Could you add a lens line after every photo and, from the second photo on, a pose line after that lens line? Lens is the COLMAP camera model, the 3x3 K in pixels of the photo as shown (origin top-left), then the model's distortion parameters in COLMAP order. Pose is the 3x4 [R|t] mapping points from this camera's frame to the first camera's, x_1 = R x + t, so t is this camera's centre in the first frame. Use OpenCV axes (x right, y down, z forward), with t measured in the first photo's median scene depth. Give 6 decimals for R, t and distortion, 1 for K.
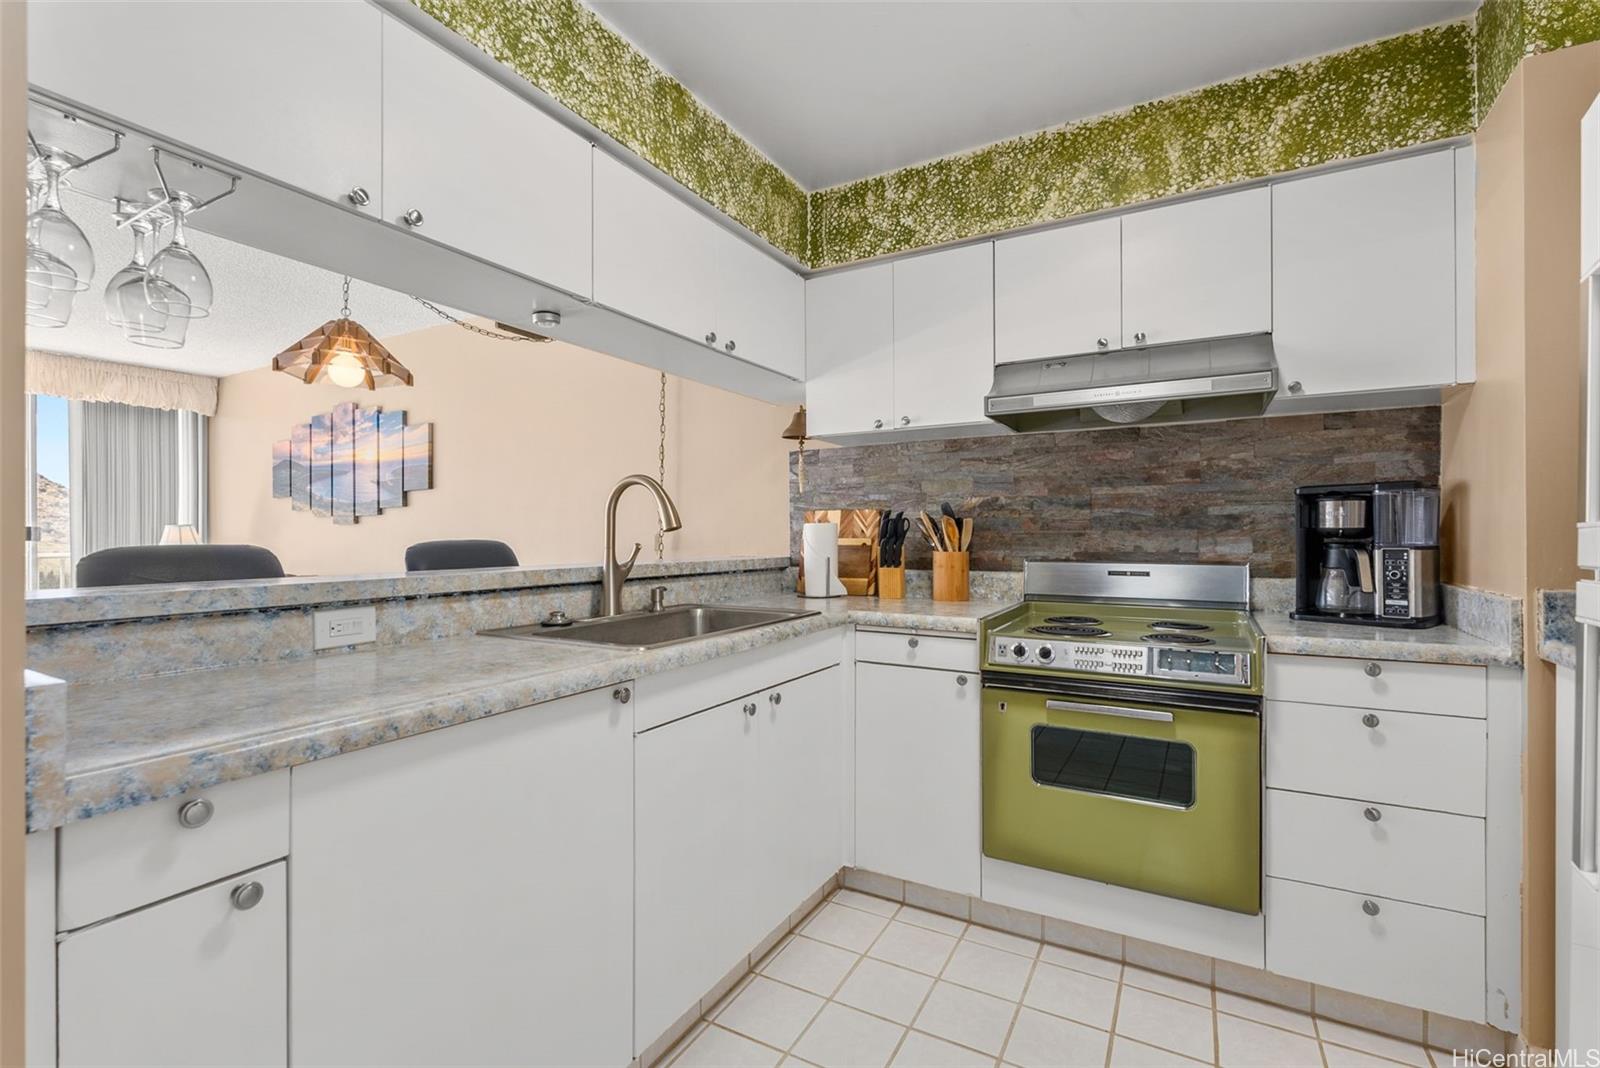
lens RADIAL K [[711.4, 0, 795.8], [0, 711.4, 533.6], [0, 0, 1]] dist [-0.007173, 0.002560]
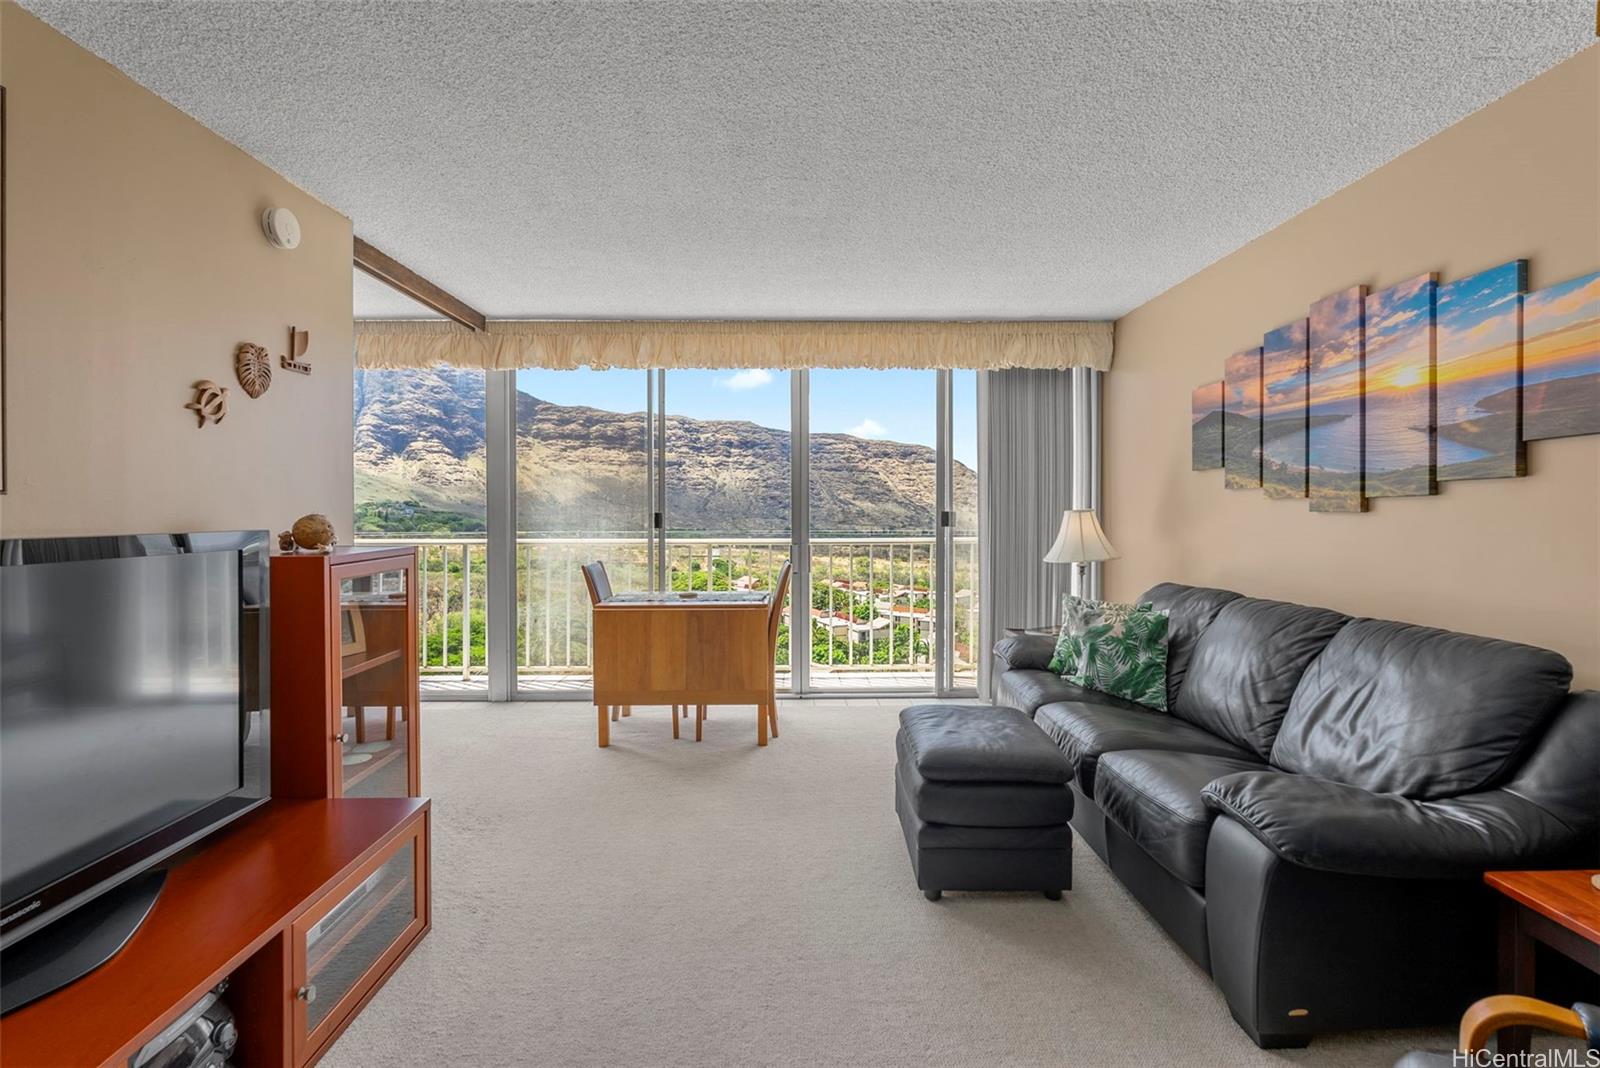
lens RADIAL K [[711.4, 0, 804.9], [0, 711.4, 512.0], [0, 0, 1]] dist [-0.007173, 0.002560]
pose [[0.510047, 0.007009, -0.860118, -0.903309], [0.001855, 0.999956, 0.009249, -0.045933], [0.860144, -0.006313, 0.510012, 0.876743]]
